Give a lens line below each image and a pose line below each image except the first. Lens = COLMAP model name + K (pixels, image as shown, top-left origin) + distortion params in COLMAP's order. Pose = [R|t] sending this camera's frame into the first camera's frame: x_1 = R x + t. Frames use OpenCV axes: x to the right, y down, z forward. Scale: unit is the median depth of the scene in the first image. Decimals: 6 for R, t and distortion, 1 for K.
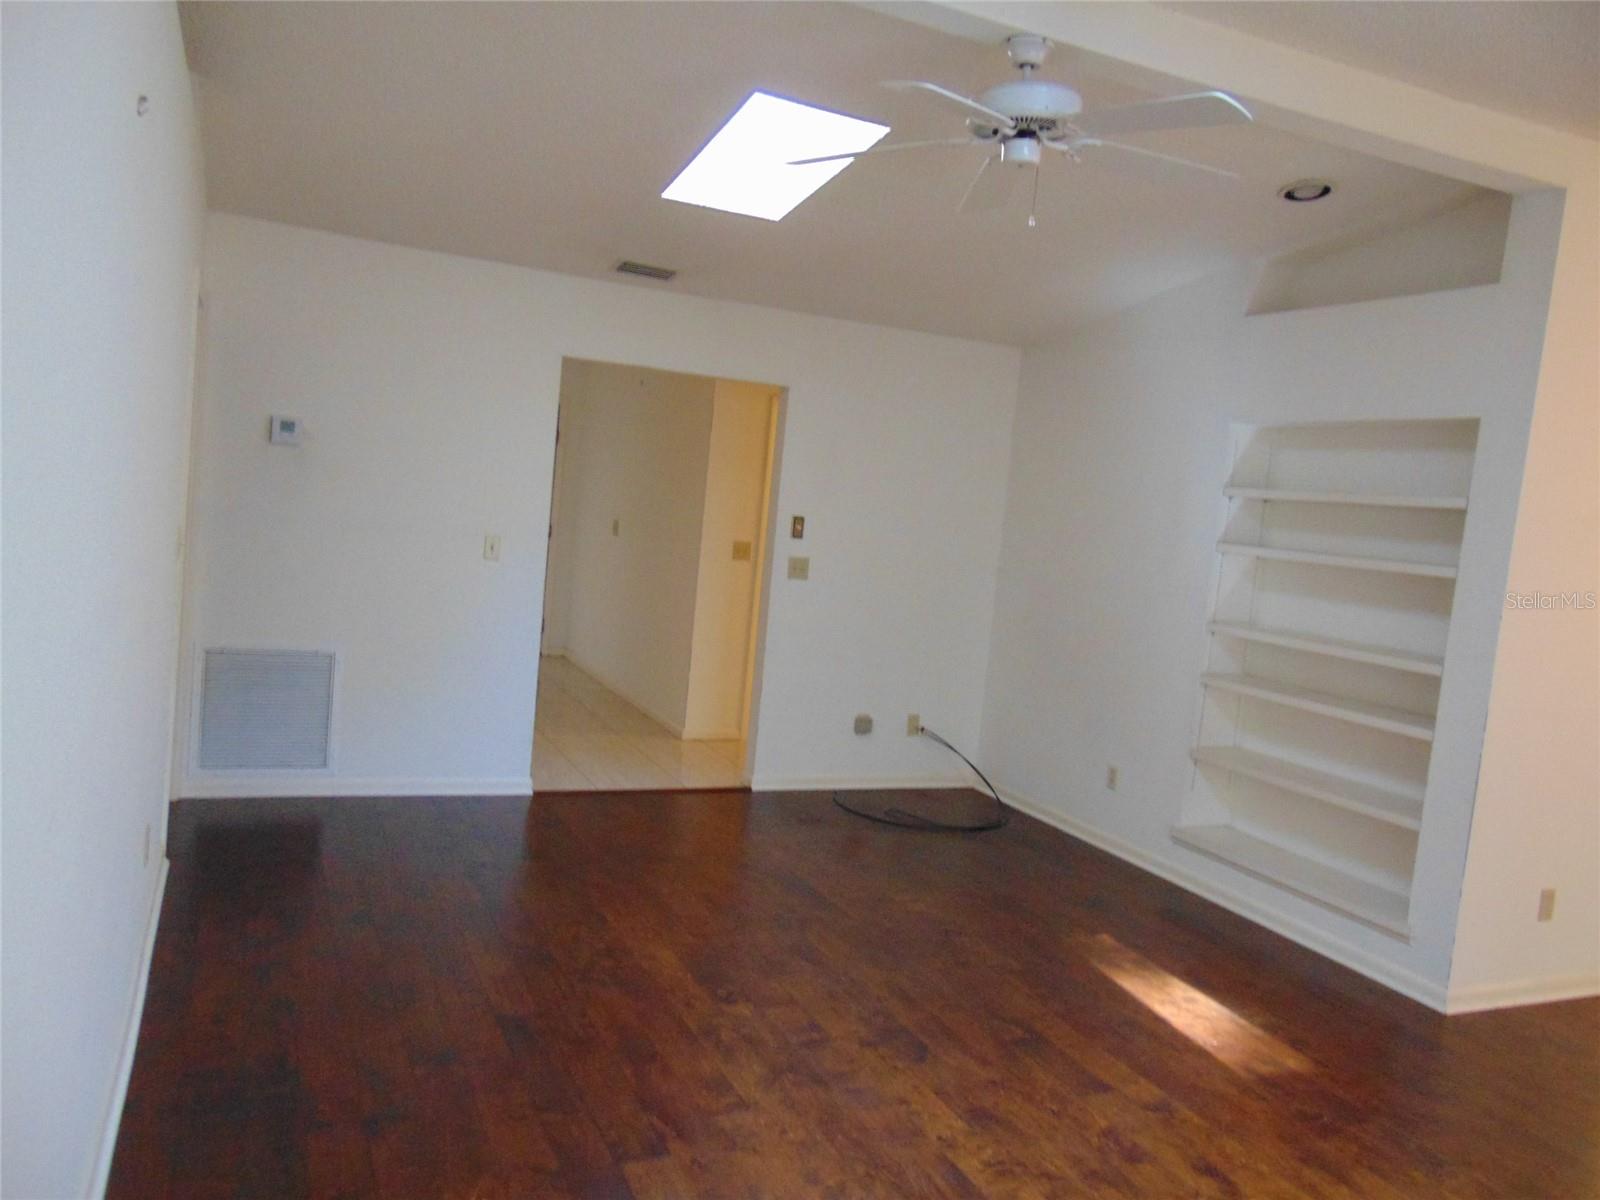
lens RADIAL K [[1195.4, 0, 789.6], [0, 1195.4, 603.7], [0, 0, 1]] dist [-0.009750, 0.037986]
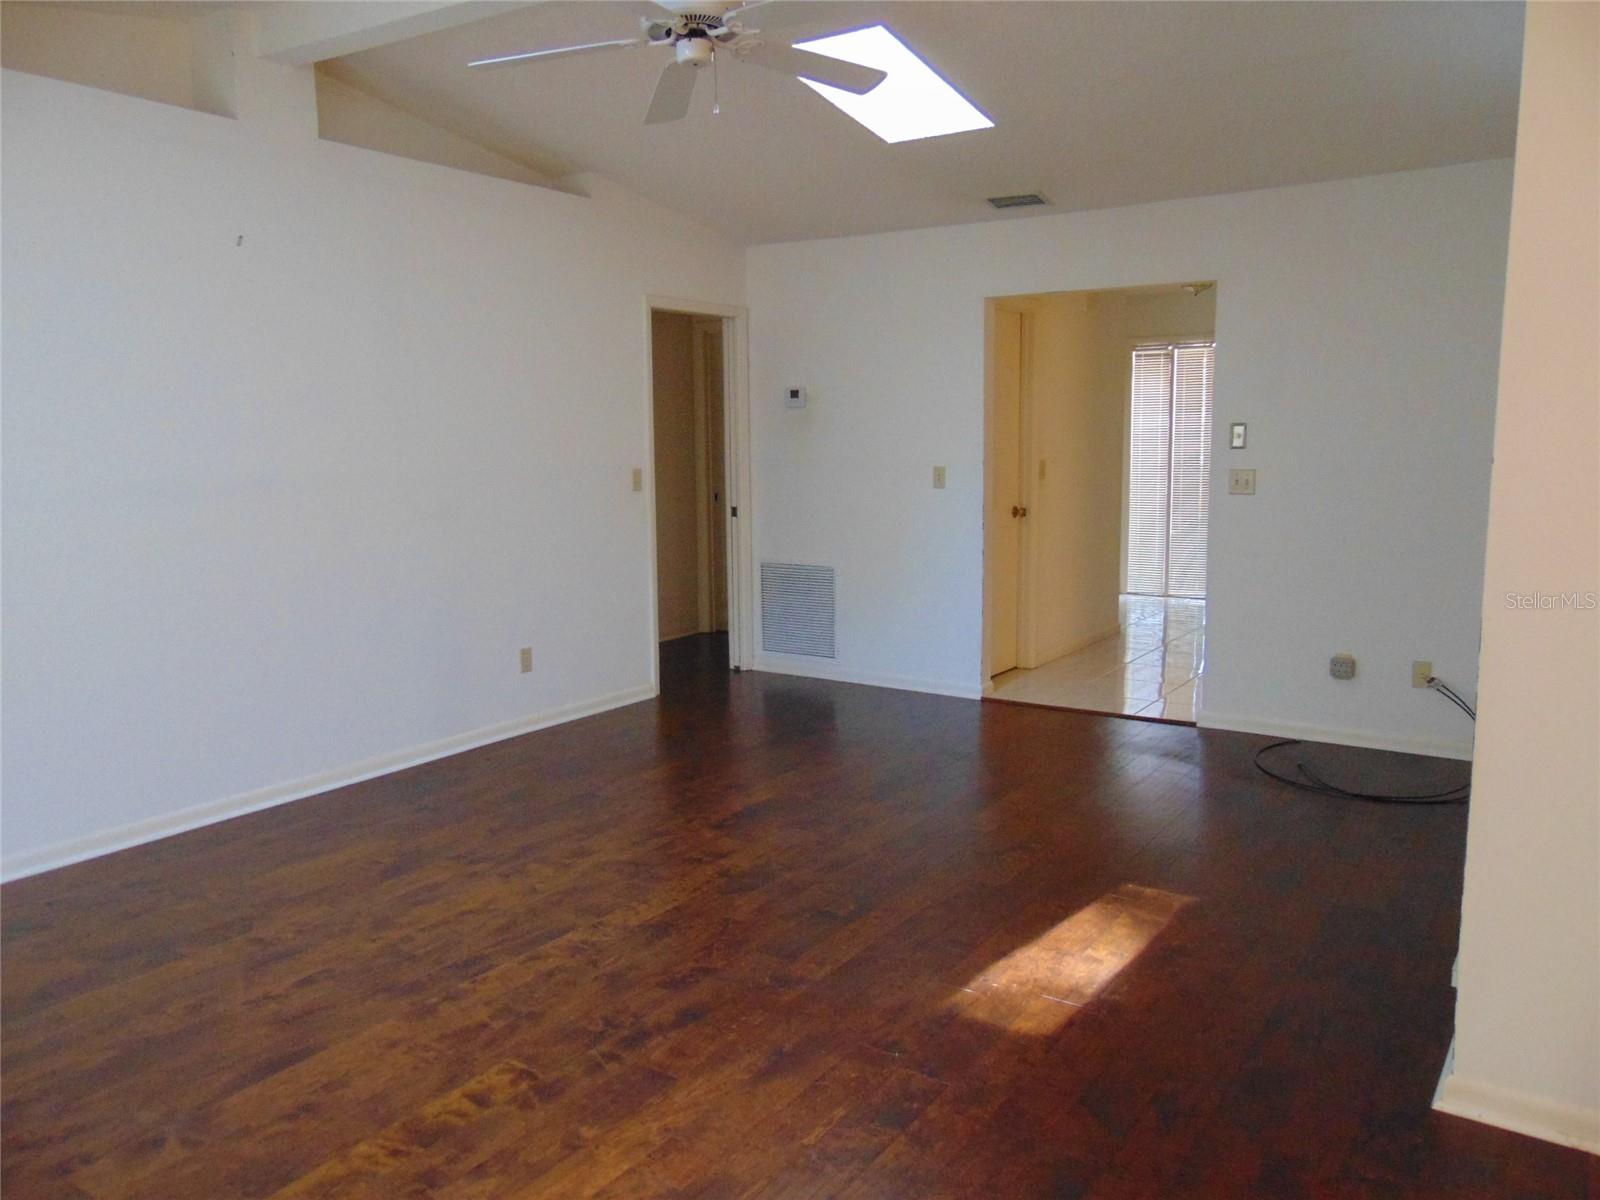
lens RADIAL K [[1195.4, 0, 805.3], [0, 1195.4, 609.6], [0, 0, 1]] dist [-0.009750, 0.037986]
pose [[0.519667, 0.025109, -0.854000, 0.860419], [-0.014530, 0.999683, 0.020551, 0.074731], [0.854245, 0.001729, 0.519867, 0.382621]]
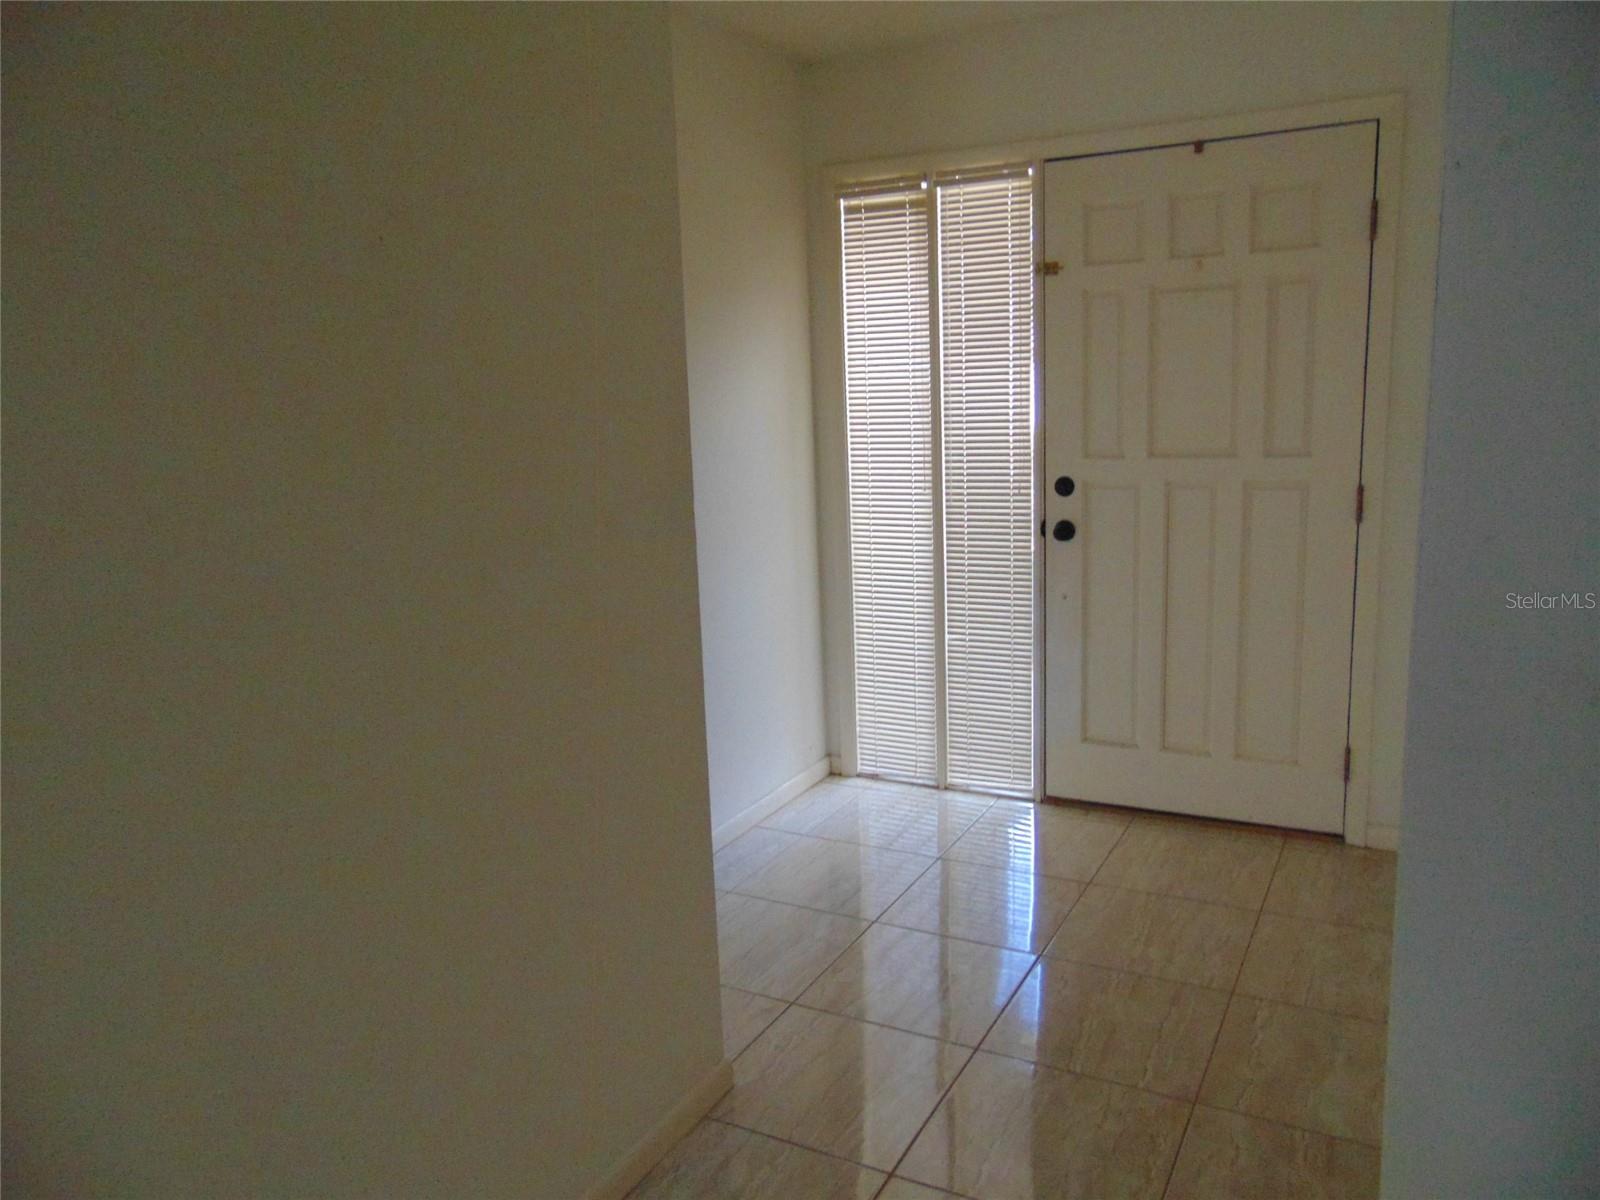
lens RADIAL K [[1195.4, 0, 802.2], [0, 1195.4, 607.8], [0, 0, 1]] dist [-0.009750, 0.037986]
pose [[0.614199, 0.030536, -0.788560, -0.056293], [0.017269, 0.998492, 0.052116, -0.114966], [0.788962, -0.045627, 0.612745, 1.499770]]
